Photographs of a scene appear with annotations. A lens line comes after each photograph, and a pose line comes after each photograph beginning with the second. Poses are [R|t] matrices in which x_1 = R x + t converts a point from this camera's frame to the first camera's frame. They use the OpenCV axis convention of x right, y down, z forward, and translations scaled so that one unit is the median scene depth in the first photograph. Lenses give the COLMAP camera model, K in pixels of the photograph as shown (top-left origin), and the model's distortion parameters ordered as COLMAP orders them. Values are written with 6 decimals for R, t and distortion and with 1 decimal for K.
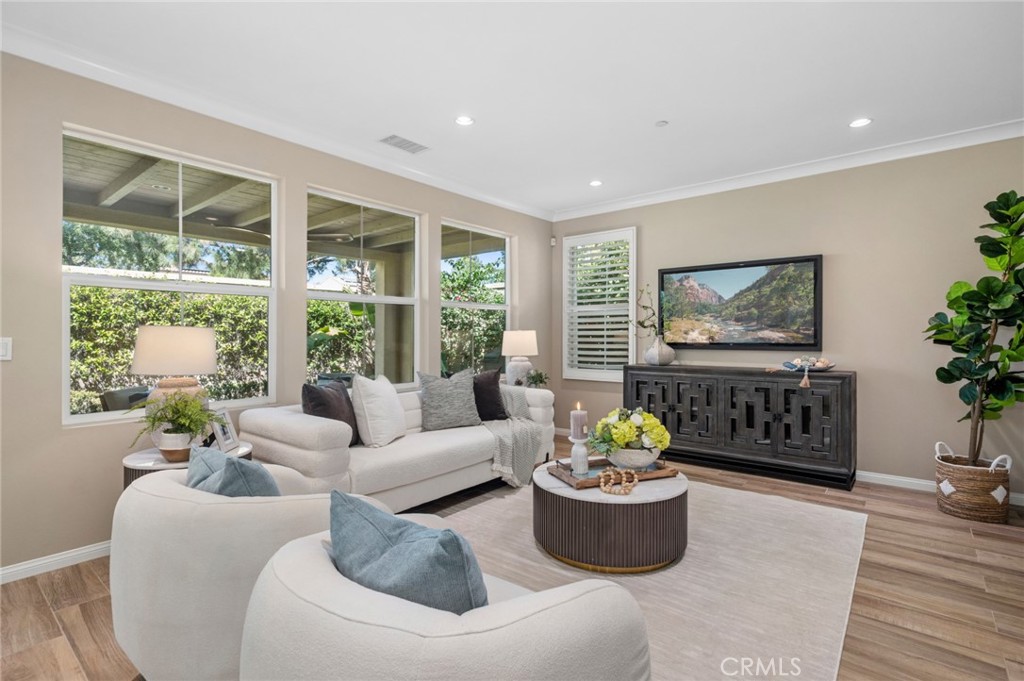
lens RADIAL K [[488.8, 0, 511.2], [0, 488.8, 336.0], [0, 0, 1]] dist [0.013702, -0.004055]
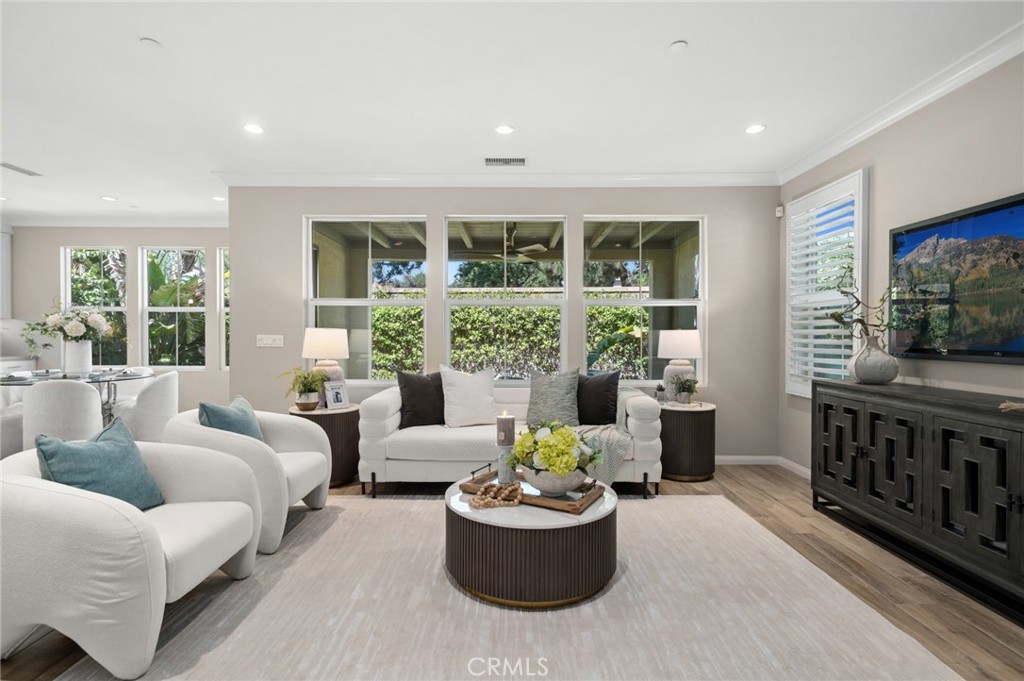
lens RADIAL K [[488.8, 0, 508.8], [0, 488.8, 339.0], [0, 0, 1]] dist [0.013702, -0.004055]
pose [[0.632190, 0.009466, -0.774756, 0.568783], [-0.003105, 0.999948, 0.009683, -0.001580], [0.774807, -0.003716, 0.632186, 0.271888]]
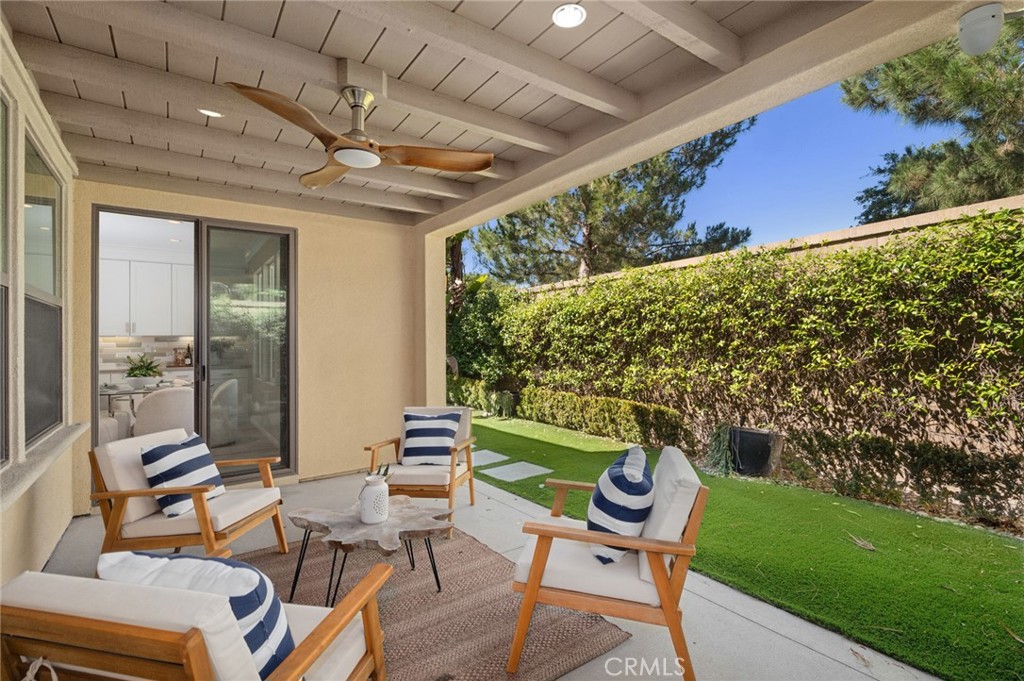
lens RADIAL K [[476.0, 0, 518.3], [0, 476.0, 341.3], [0, 0, 1]] dist [0.013328, -0.003382]
pose [[-0.250765, -0.000427, -0.968048, -0.020923], [0.013558, 0.999900, -0.003953, 0.000228], [0.967953, -0.014116, -0.250734, 1.502525]]
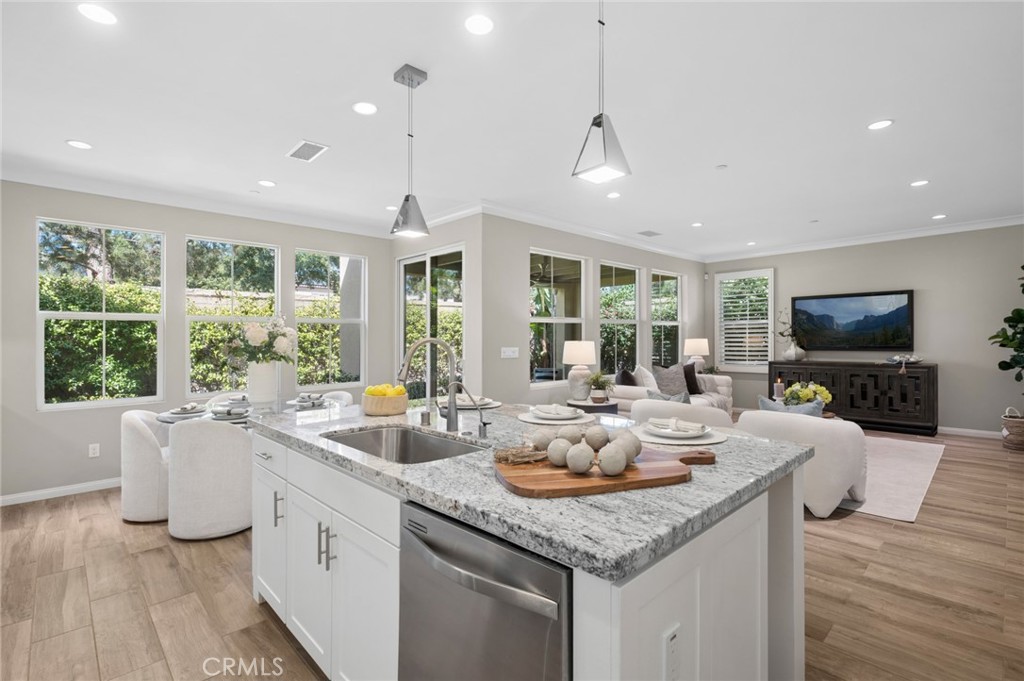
lens RADIAL K [[476.0, 0, 511.5], [0, 476.0, 338.9], [0, 0, 1]] dist [0.013328, -0.003382]
pose [[0.993448, -0.009435, -0.113899, -0.452276], [0.009572, 0.999954, 0.000649, -0.020902], [0.113887, -0.001735, 0.993492, -0.646016]]
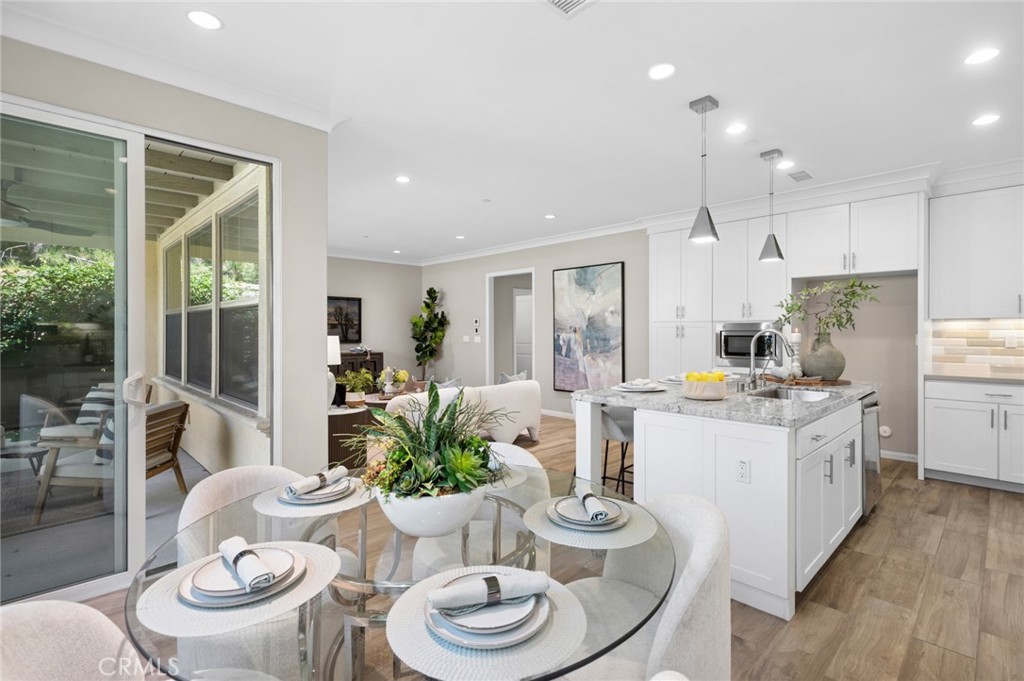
lens RADIAL K [[476.0, 0, 514.6], [0, 476.0, 338.3], [0, 0, 1]] dist [0.013328, -0.003382]
pose [[0.117292, -0.014610, 0.992990, -1.336785], [-0.001030, 0.999889, 0.014833, -0.020808], [-0.993097, -0.002763, 0.117264, 0.095860]]
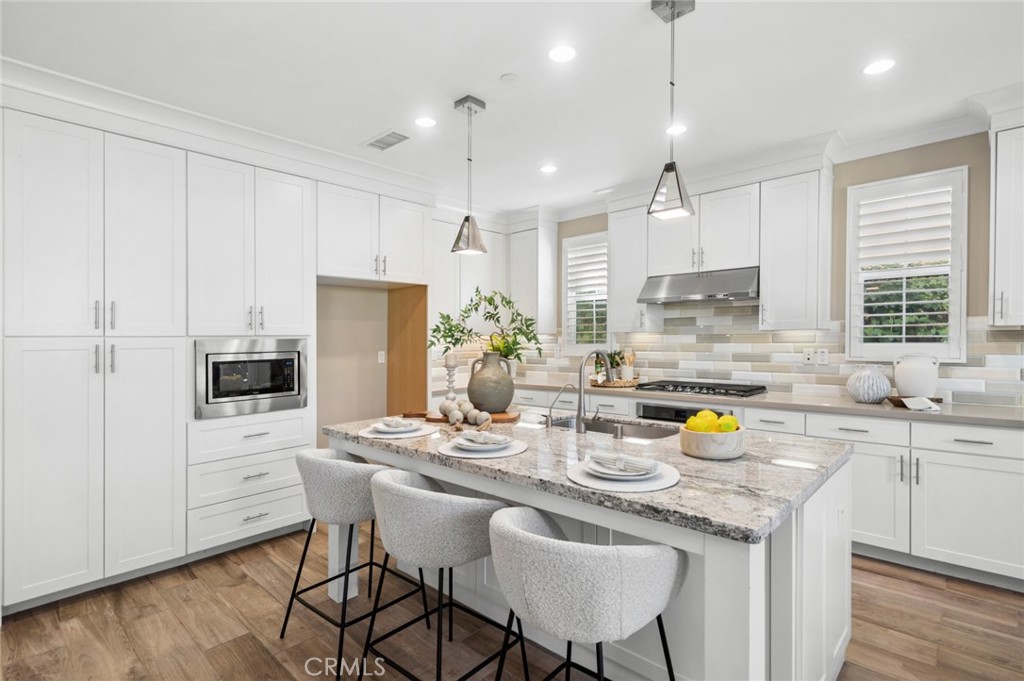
lens RADIAL K [[488.8, 0, 503.5], [0, 488.8, 336.4], [0, 0, 1]] dist [0.013702, -0.004055]
pose [[-0.998810, 0.014691, 0.046508, -0.483266], [0.014582, 0.999890, -0.002692, -0.038341], [-0.046543, -0.002010, -0.998914, 0.371240]]
